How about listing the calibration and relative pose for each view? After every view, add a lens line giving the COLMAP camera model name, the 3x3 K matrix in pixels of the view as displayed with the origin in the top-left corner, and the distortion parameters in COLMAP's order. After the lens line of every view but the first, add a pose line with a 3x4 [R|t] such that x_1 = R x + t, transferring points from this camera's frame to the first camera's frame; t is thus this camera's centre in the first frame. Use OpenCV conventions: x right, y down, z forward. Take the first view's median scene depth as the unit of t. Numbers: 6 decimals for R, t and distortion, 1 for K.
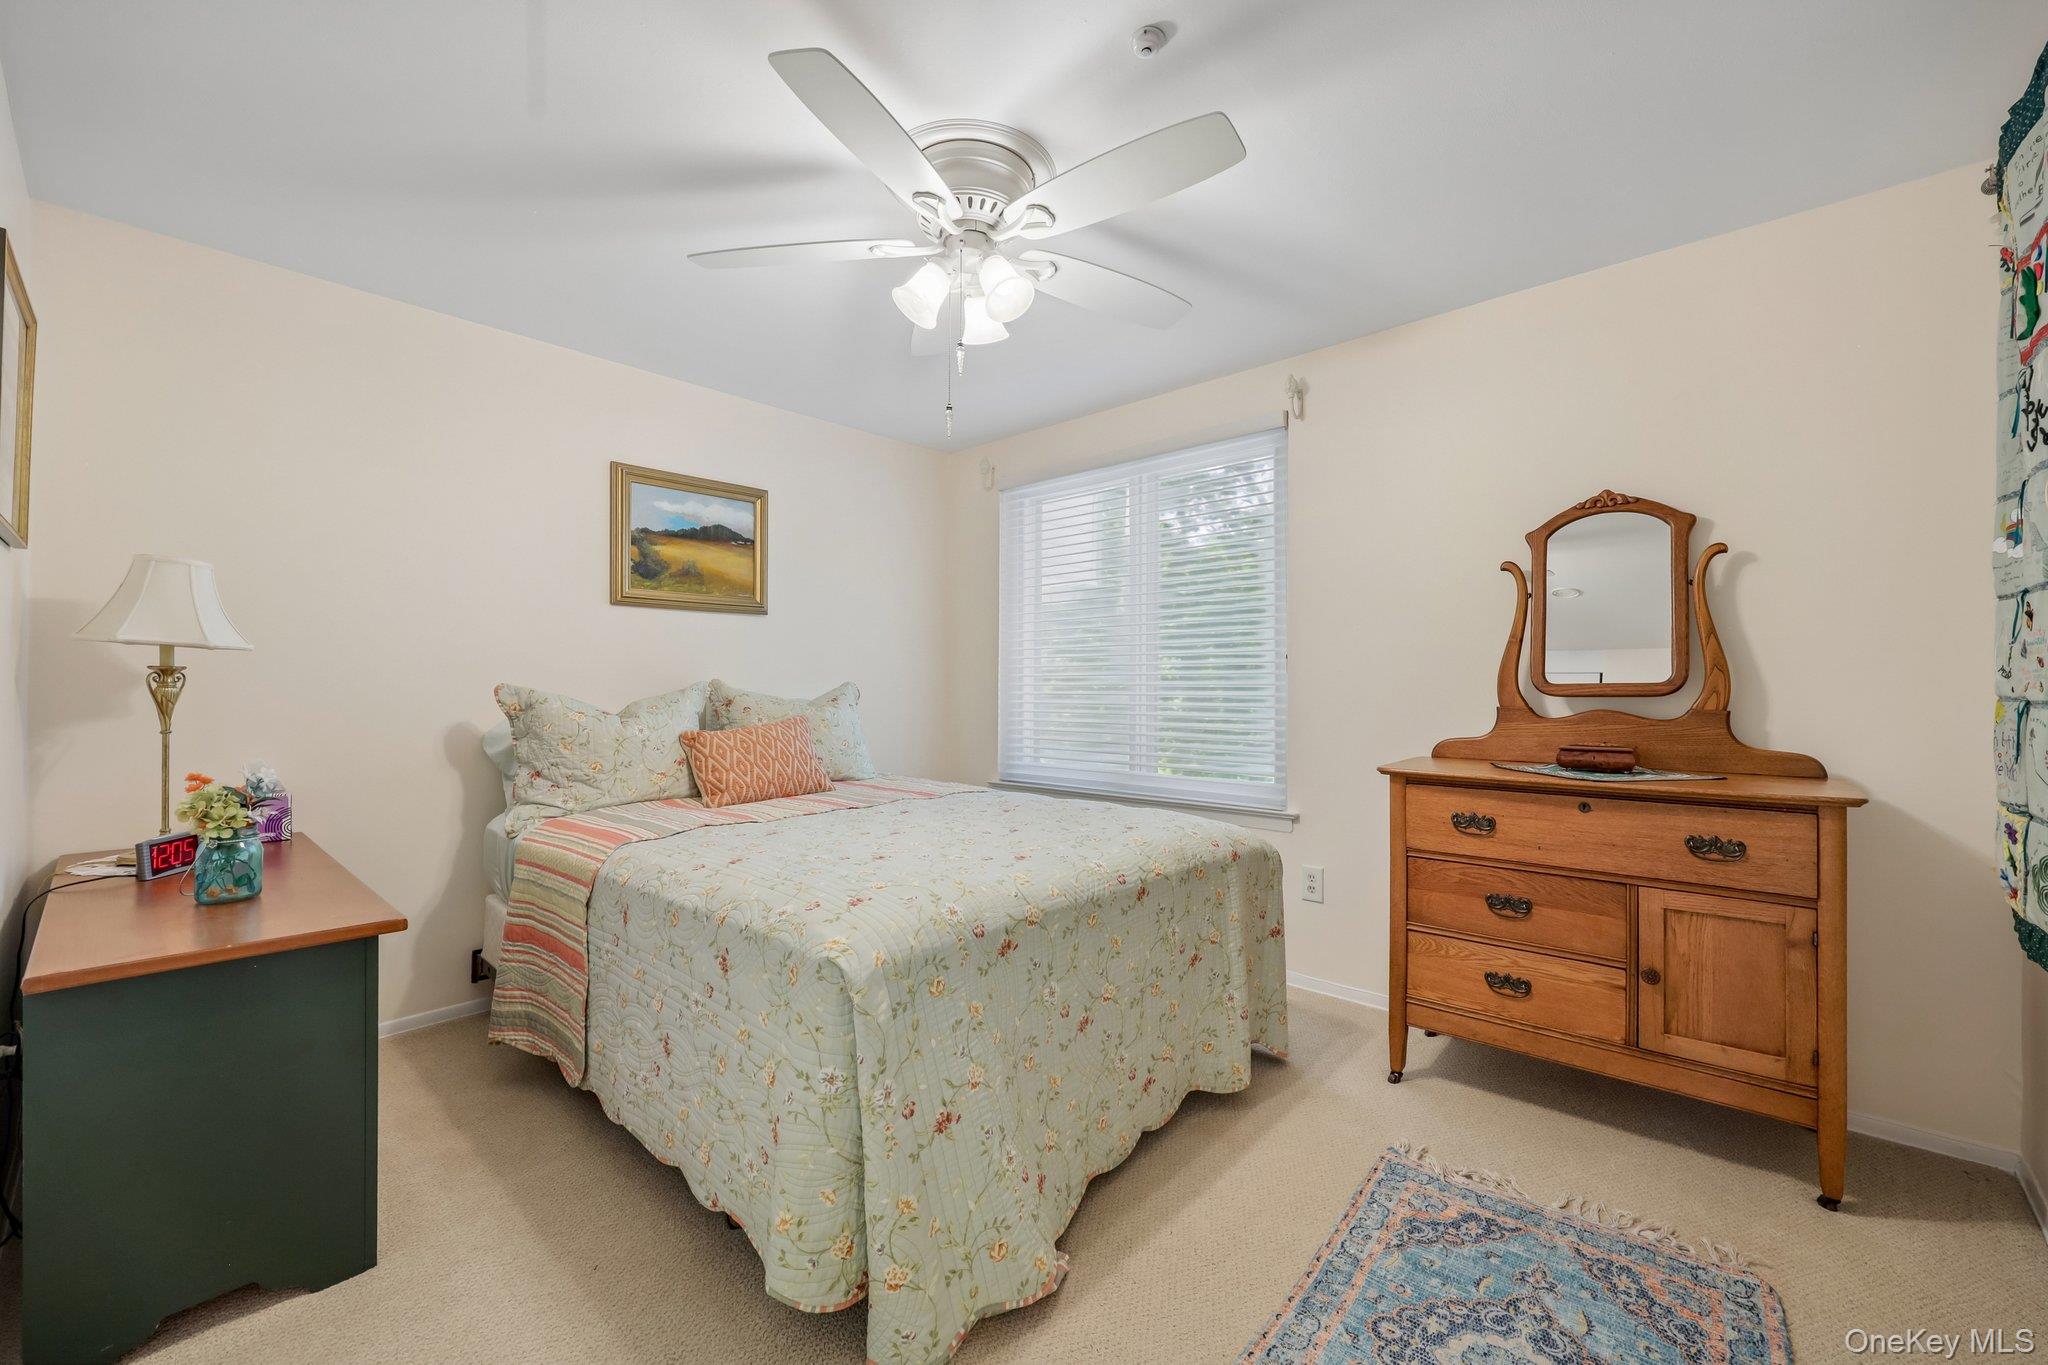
lens RADIAL K [[820.2, 0, 1023.0], [0, 820.2, 674.2], [0, 0, 1]] dist [-0.001020, -0.000120]
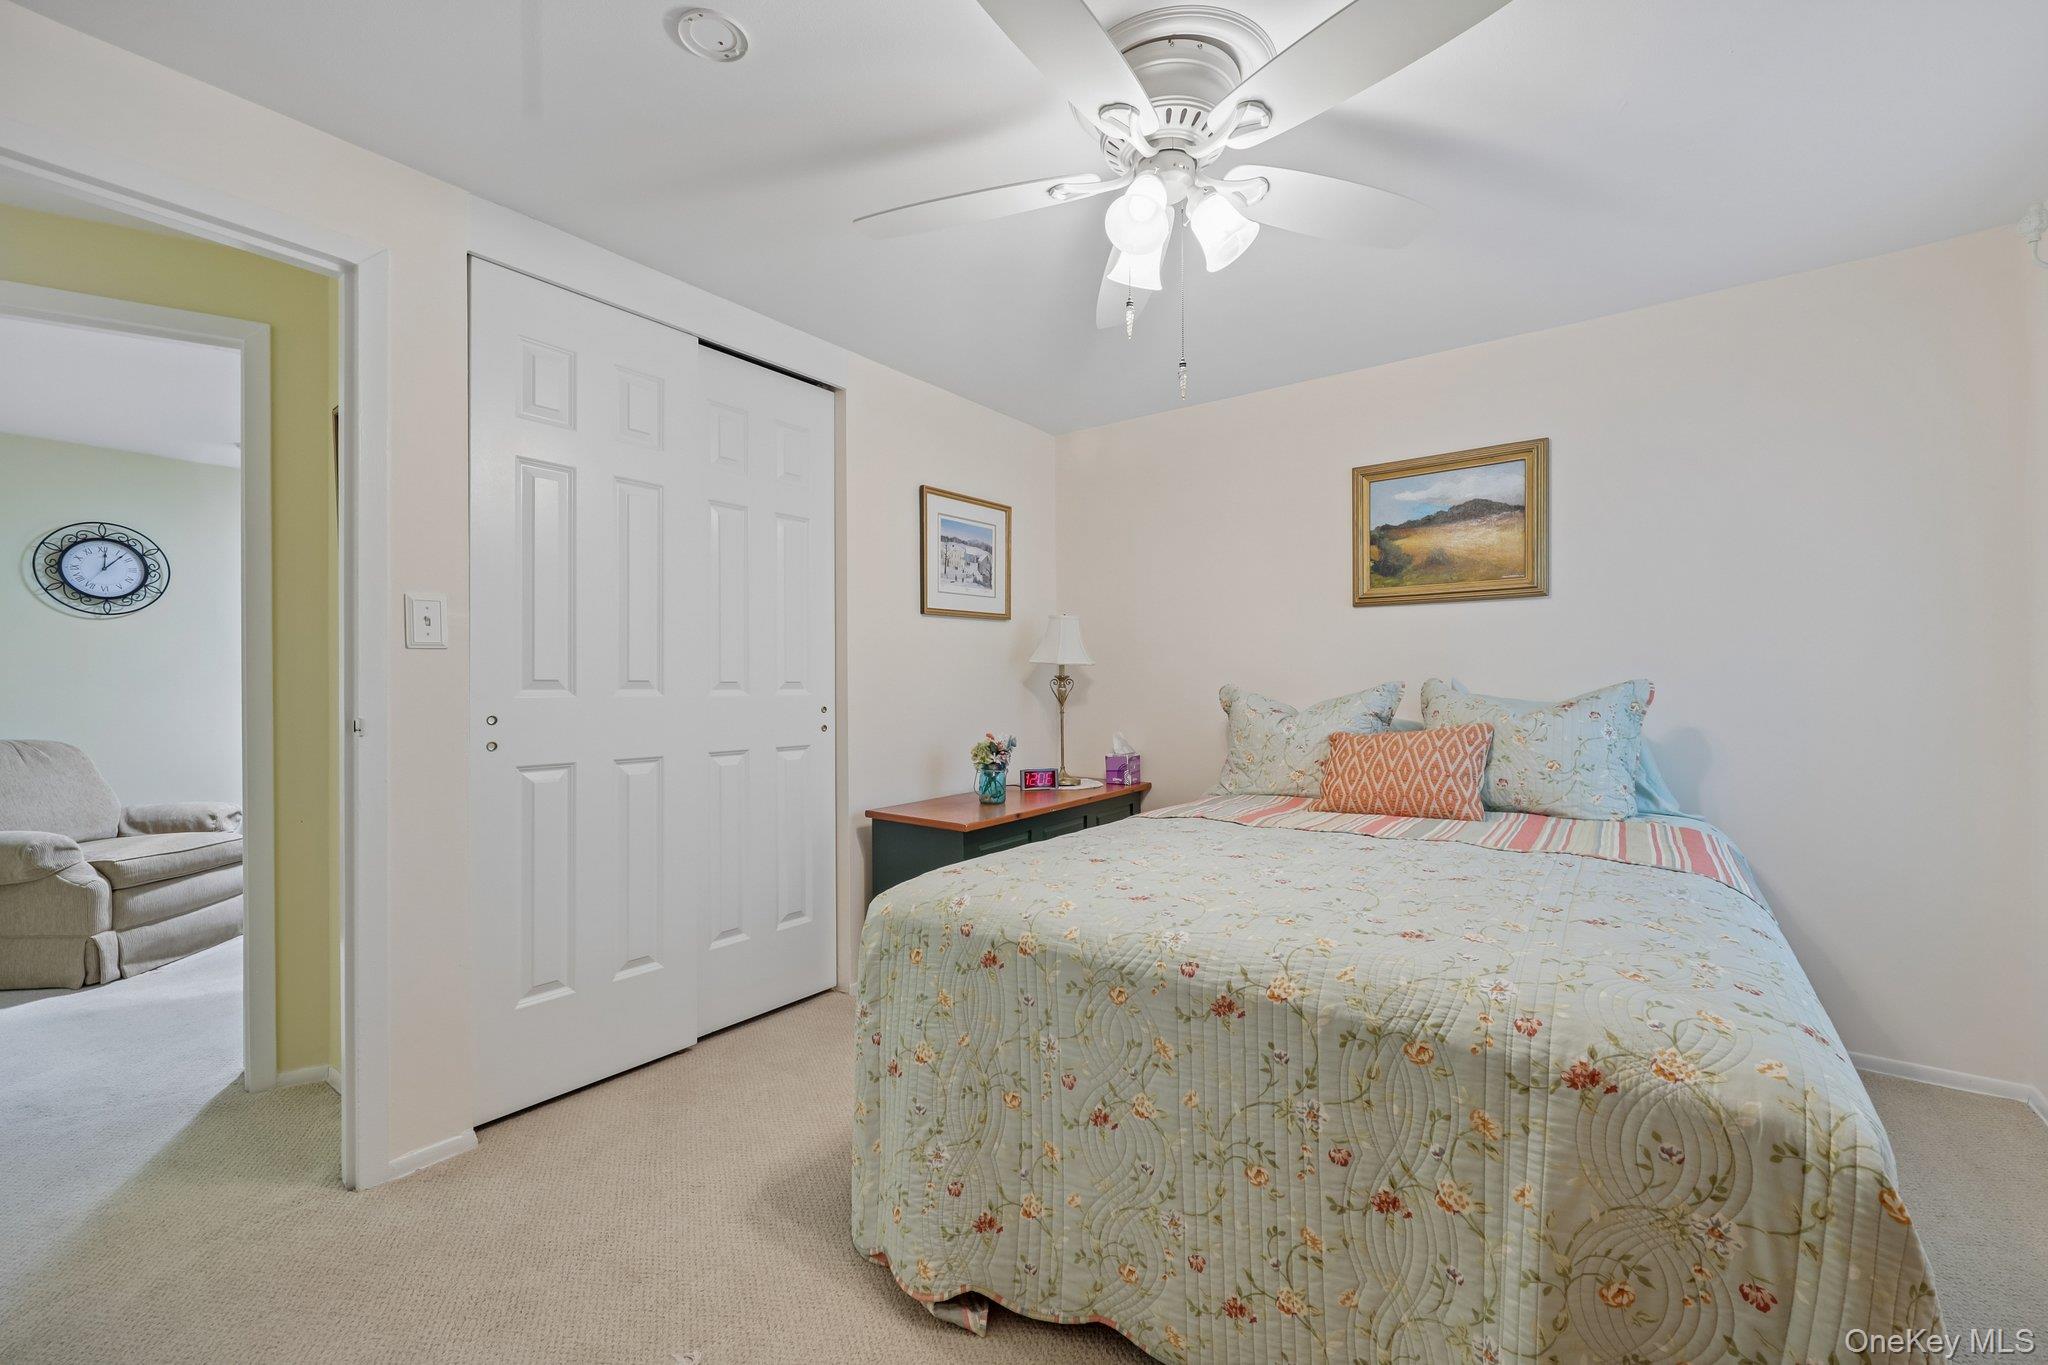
lens RADIAL K [[820.2, 0, 1022.8], [0, 820.2, 674.8], [0, 0, 1]] dist [-0.001020, -0.000120]
pose [[0.102670, -0.014419, -0.994611, 0.682897], [0.018990, 0.999741, -0.012533, 0.007196], [0.994534, -0.017601, 0.102917, 0.680487]]
